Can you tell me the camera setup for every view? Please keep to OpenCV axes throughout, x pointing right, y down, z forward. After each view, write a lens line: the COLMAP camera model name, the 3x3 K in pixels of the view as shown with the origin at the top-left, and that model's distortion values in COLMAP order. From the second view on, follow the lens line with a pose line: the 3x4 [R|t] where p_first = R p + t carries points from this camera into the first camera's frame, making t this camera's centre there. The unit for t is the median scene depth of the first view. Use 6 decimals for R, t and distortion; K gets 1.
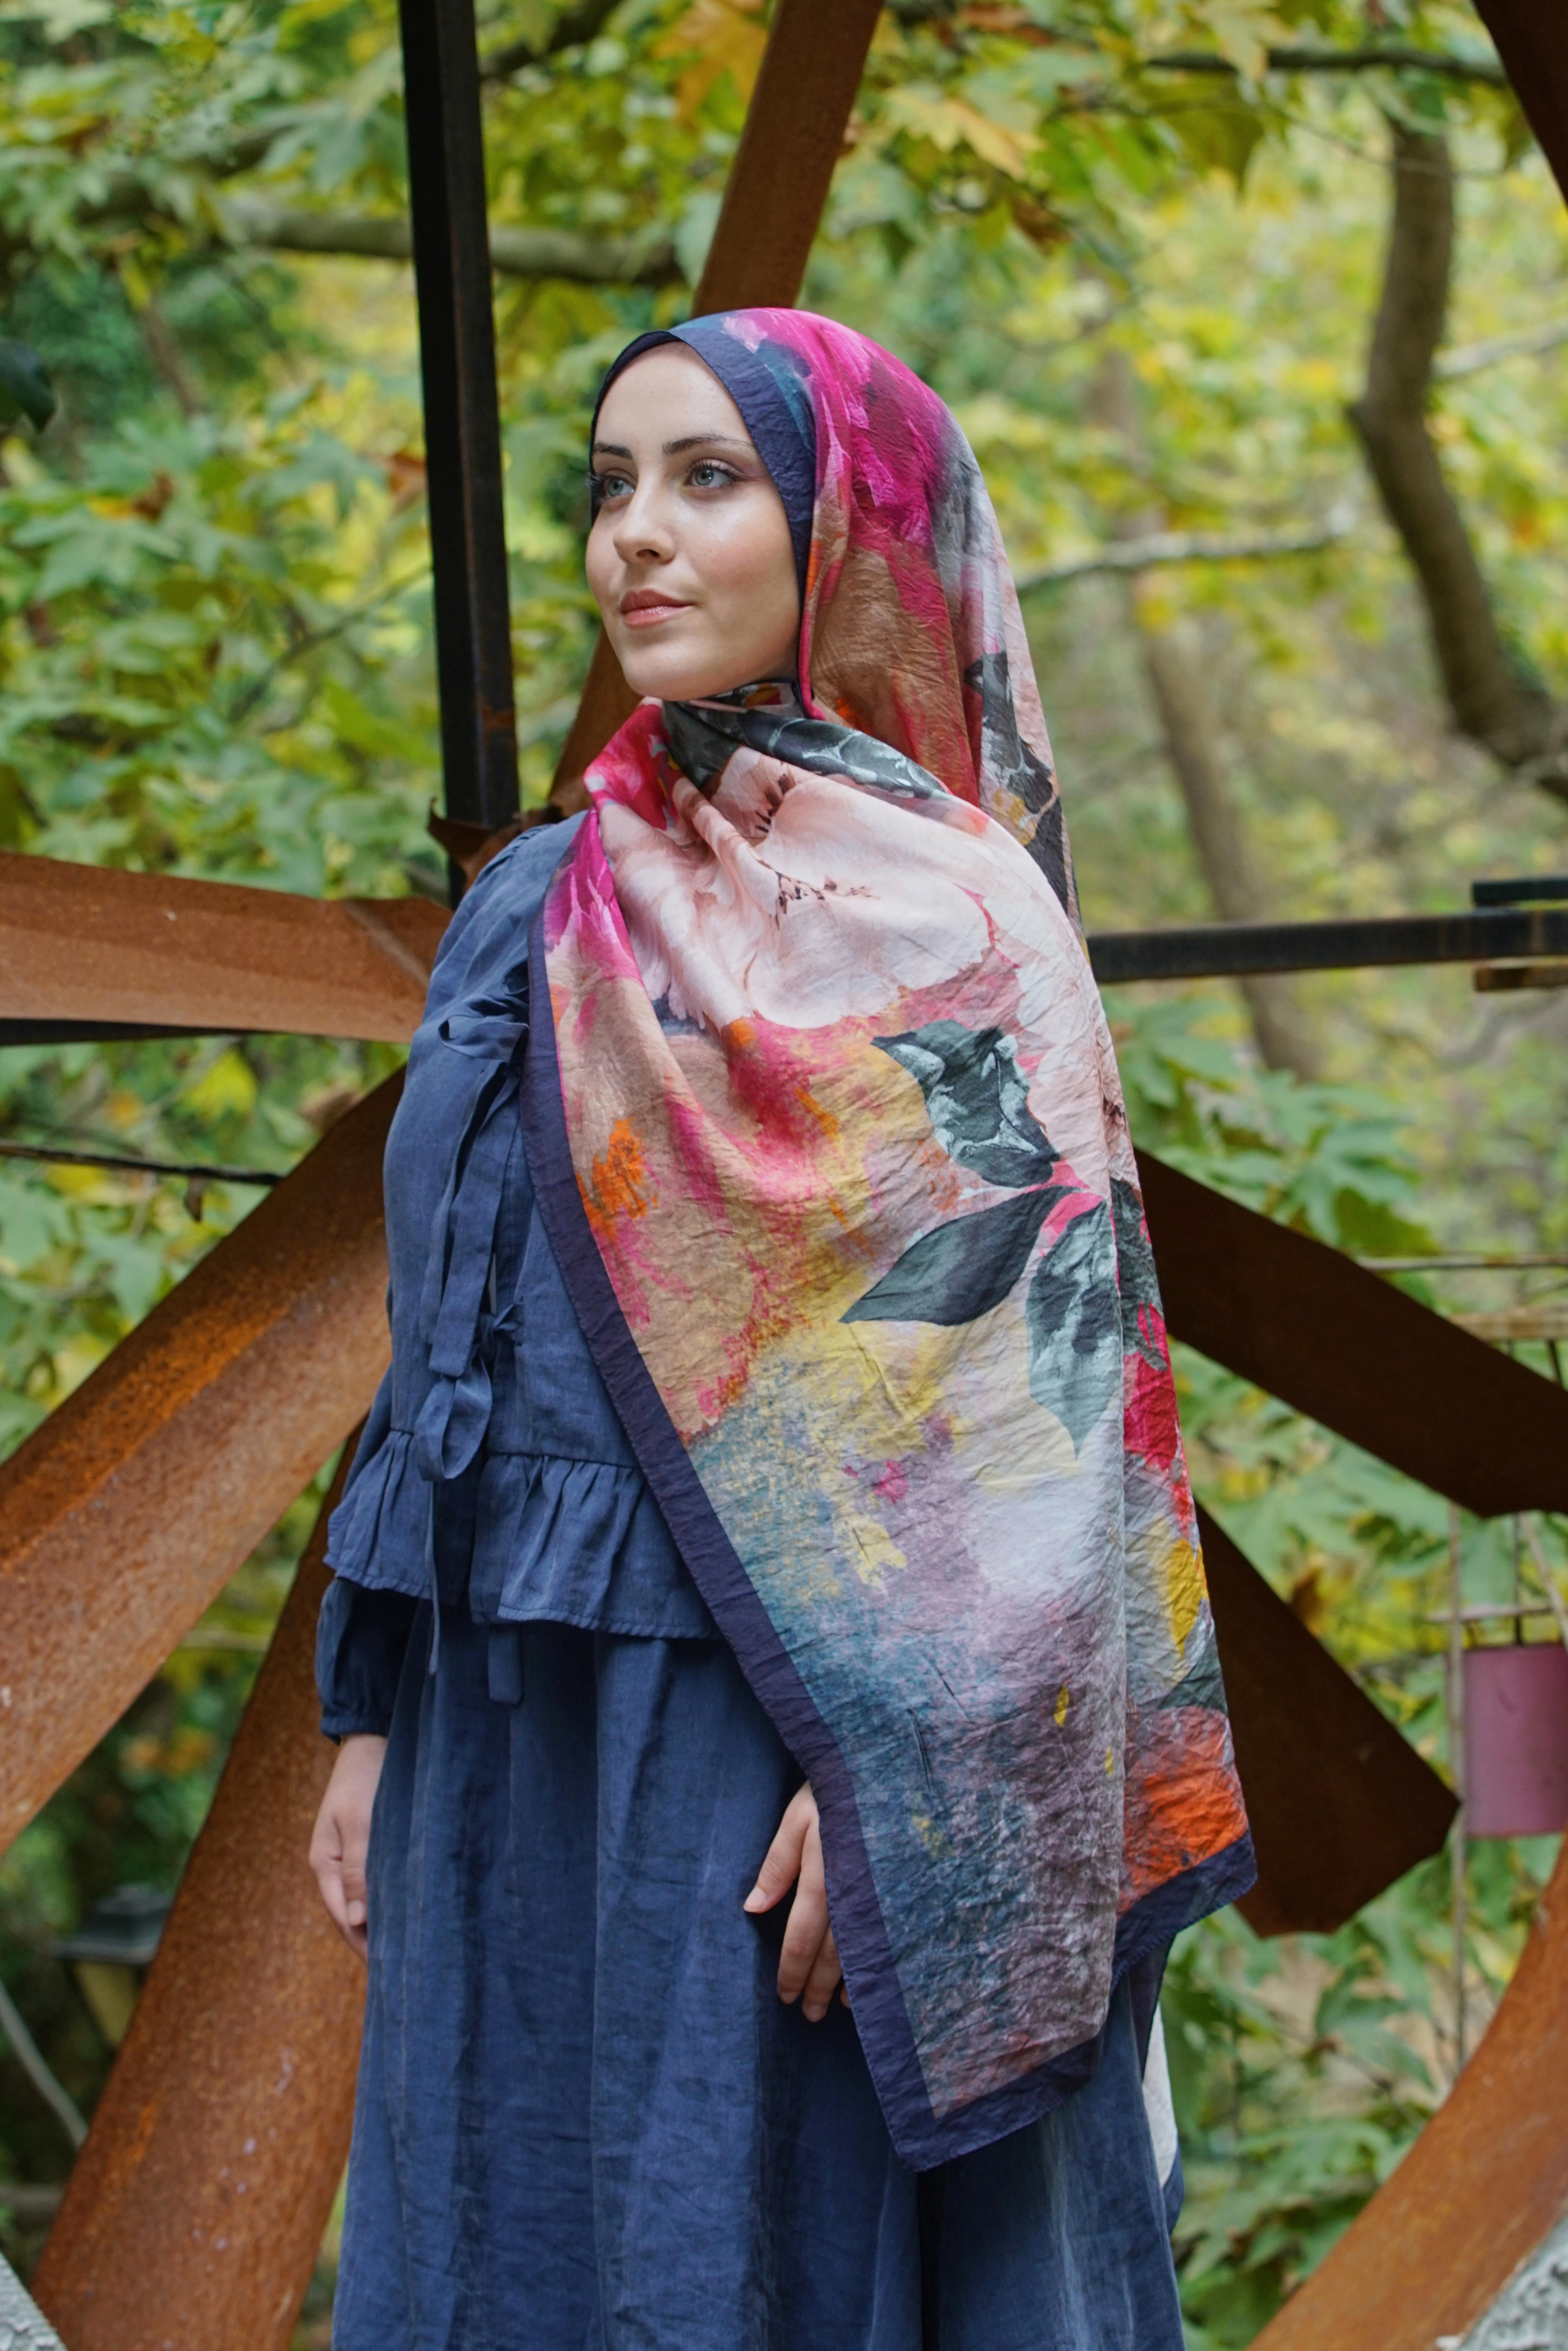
lens RADIAL K [[5208.3, 0, 784.2], [0, 5208.3, 1180.7], [0, 0, 1]] dist [-0.237304, 0.000000]
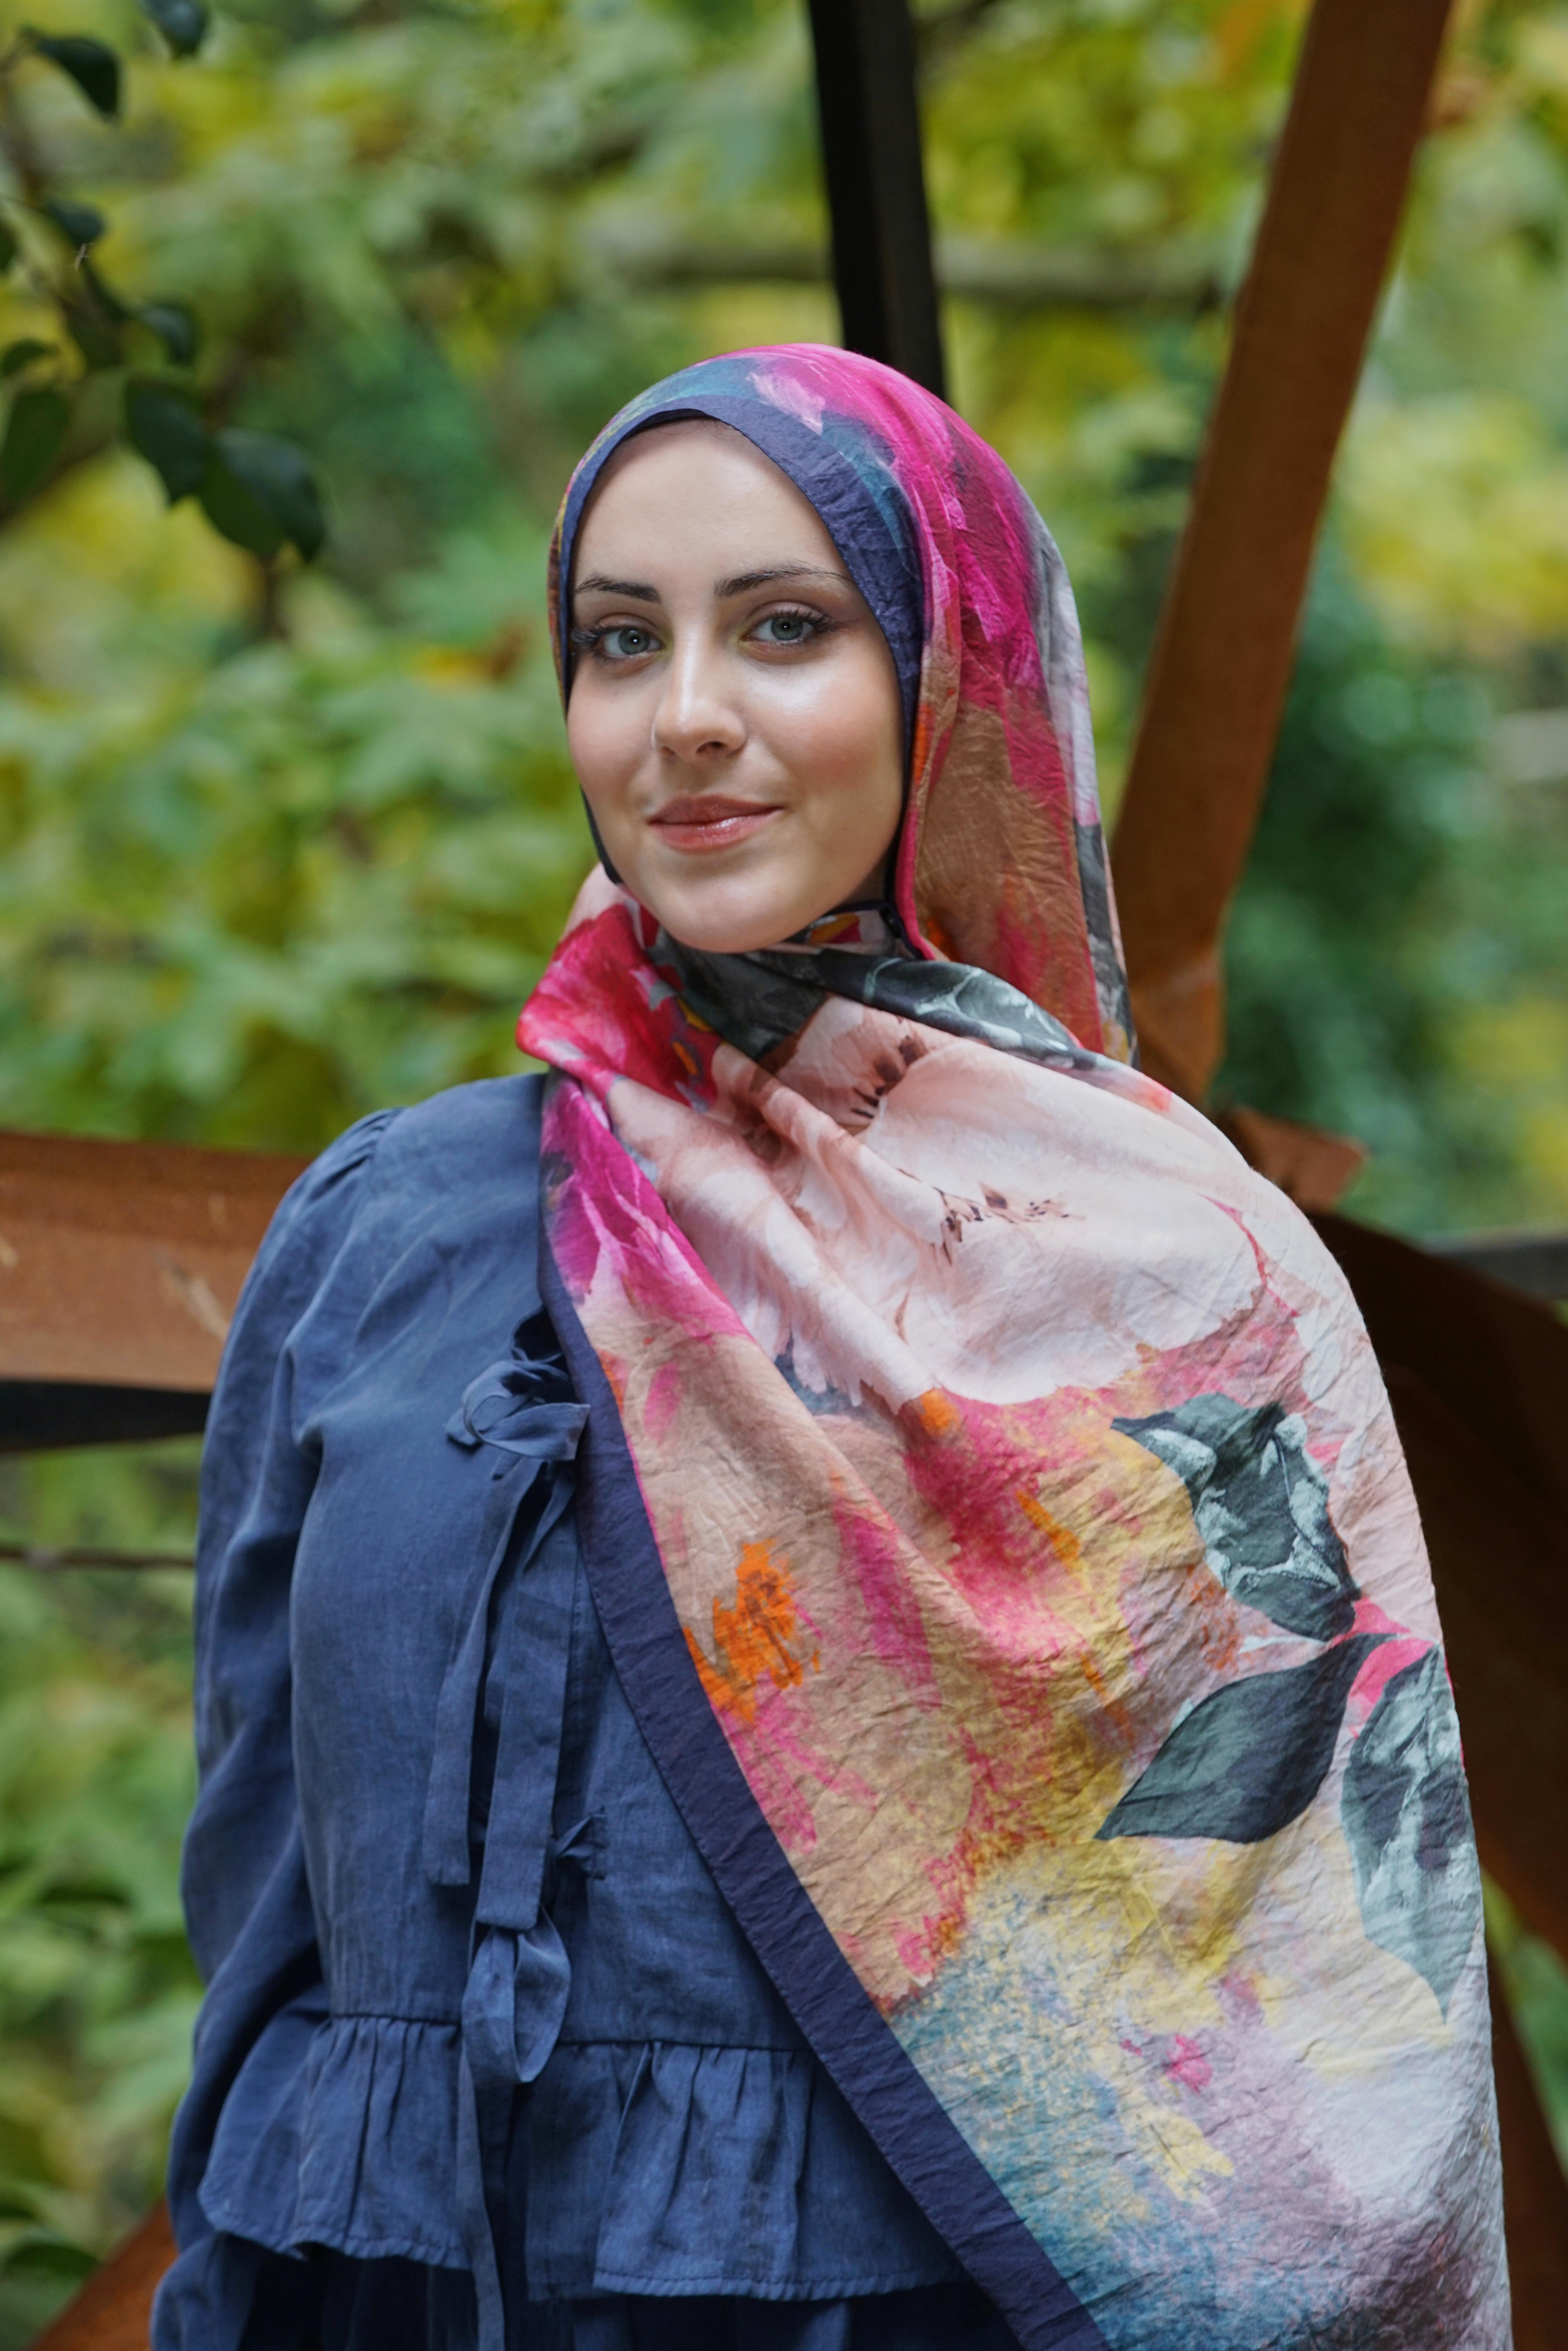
lens RADIAL K [[10822.3, 0, 783.9], [0, 10822.3, 1173.5], [0, 0, 1]] dist [-0.113698, 0.000000]
pose [[0.987706, -0.009847, 0.156014, -0.247700], [0.020020, 0.997764, -0.063769, 0.030143], [-0.155037, 0.066108, 0.985694, -0.397492]]
